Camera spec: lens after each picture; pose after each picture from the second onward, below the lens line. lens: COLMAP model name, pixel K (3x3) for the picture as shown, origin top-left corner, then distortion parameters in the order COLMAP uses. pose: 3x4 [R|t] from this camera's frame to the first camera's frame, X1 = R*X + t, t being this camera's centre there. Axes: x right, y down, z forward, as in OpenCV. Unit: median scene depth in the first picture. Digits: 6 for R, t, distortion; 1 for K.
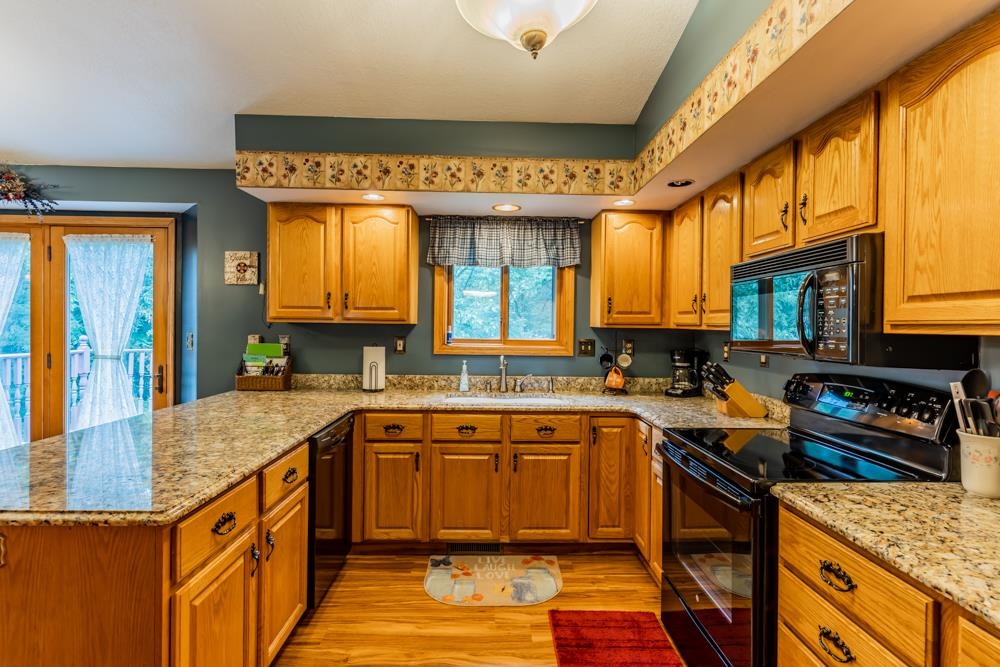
lens RADIAL K [[479.3, 0, 501.1], [0, 479.3, 330.9], [0, 0, 1]] dist [-0.002272, 0.000195]
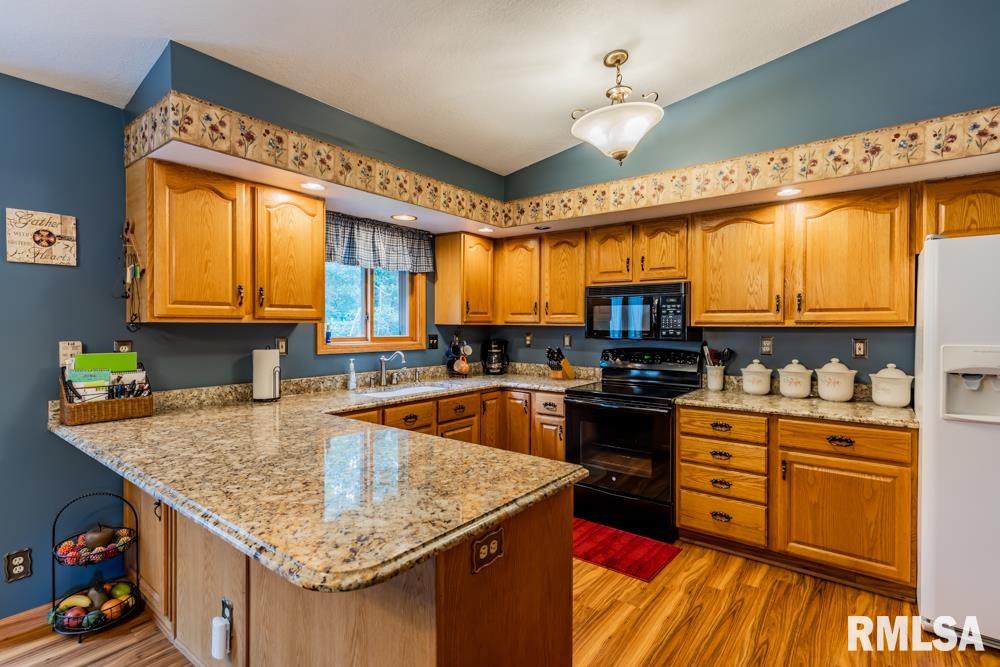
lens RADIAL K [[479.3, 0, 504.8], [0, 479.3, 329.4], [0, 0, 1]] dist [-0.002272, 0.000195]
pose [[0.627634, -0.018952, 0.778277, -0.704107], [0.012637, 0.999820, 0.014156, -0.011211], [-0.778406, 0.000950, 0.627761, 0.123096]]
